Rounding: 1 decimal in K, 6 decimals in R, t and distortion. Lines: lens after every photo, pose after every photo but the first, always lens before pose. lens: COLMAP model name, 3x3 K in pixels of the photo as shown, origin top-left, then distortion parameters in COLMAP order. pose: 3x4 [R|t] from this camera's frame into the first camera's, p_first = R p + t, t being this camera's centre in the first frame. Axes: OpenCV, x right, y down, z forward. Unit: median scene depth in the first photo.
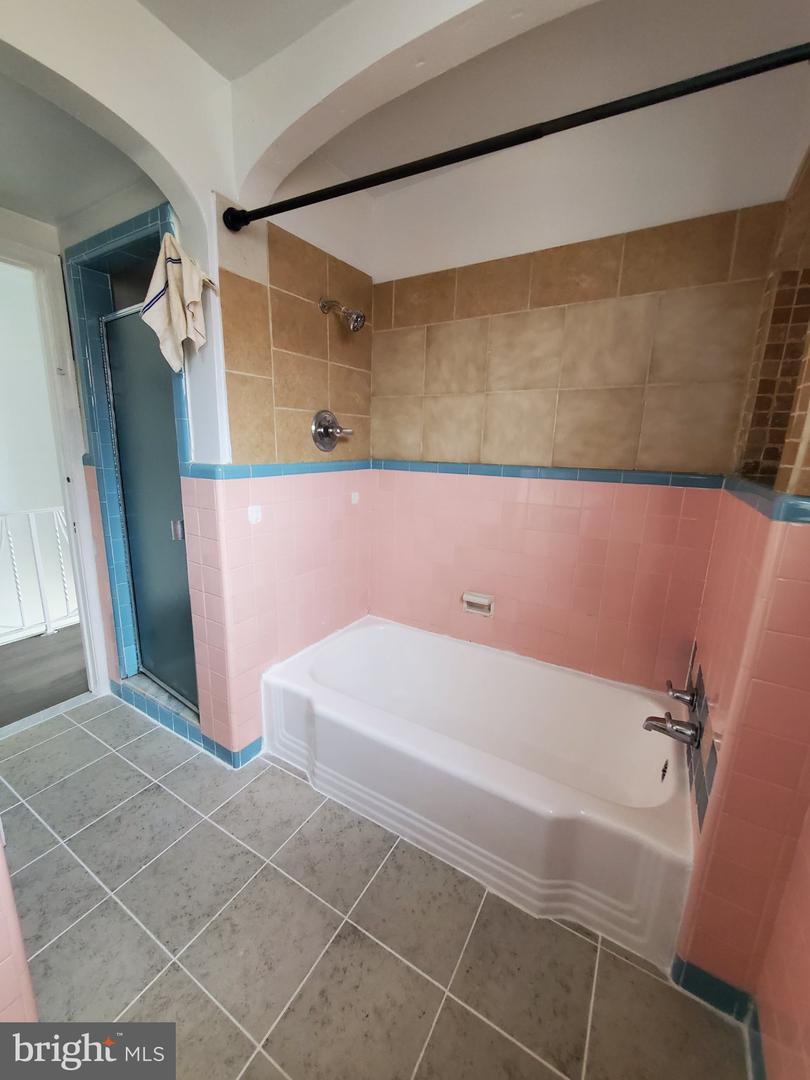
lens RADIAL K [[427.3, 0, 397.0], [0, 427.3, 539.6], [0, 0, 1]] dist [-0.000741, -0.001773]
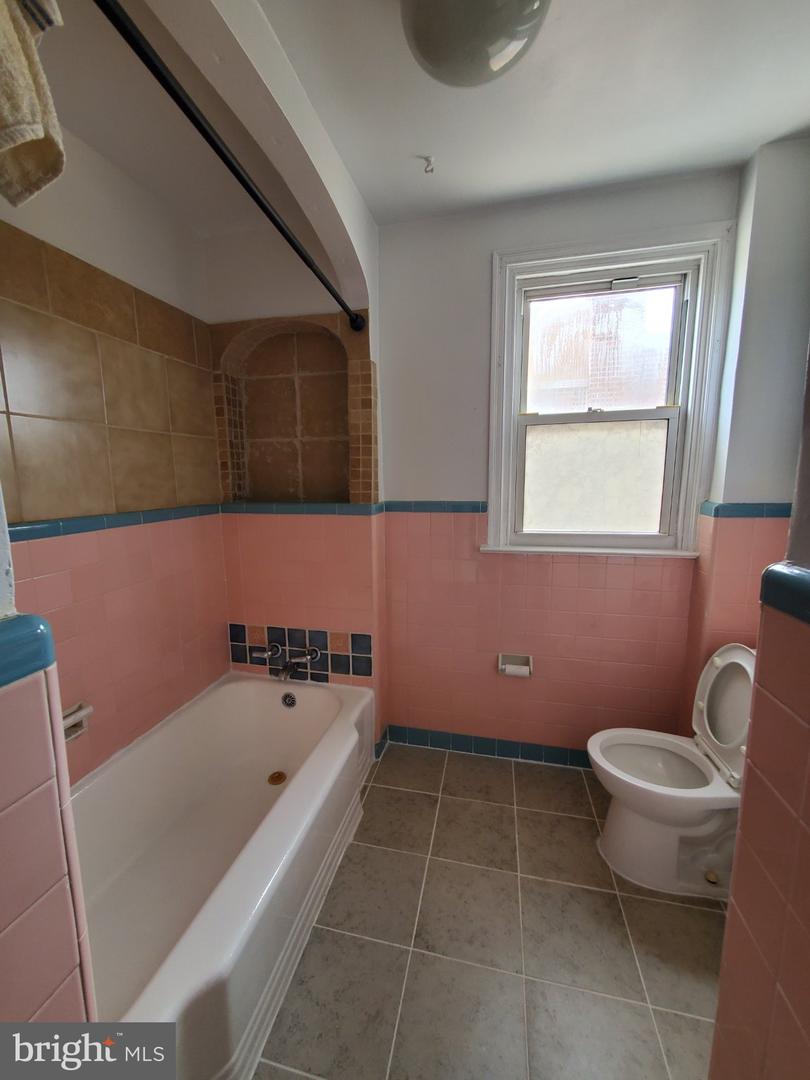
lens RADIAL K [[427.3, 0, 396.4], [0, 427.3, 537.7], [0, 0, 1]] dist [-0.000741, -0.001773]
pose [[-0.307142, -0.152393, 0.939383, -0.712611], [0.209056, 0.952179, 0.222822, -0.222045], [-0.928417, 0.264822, -0.260596, 0.805395]]
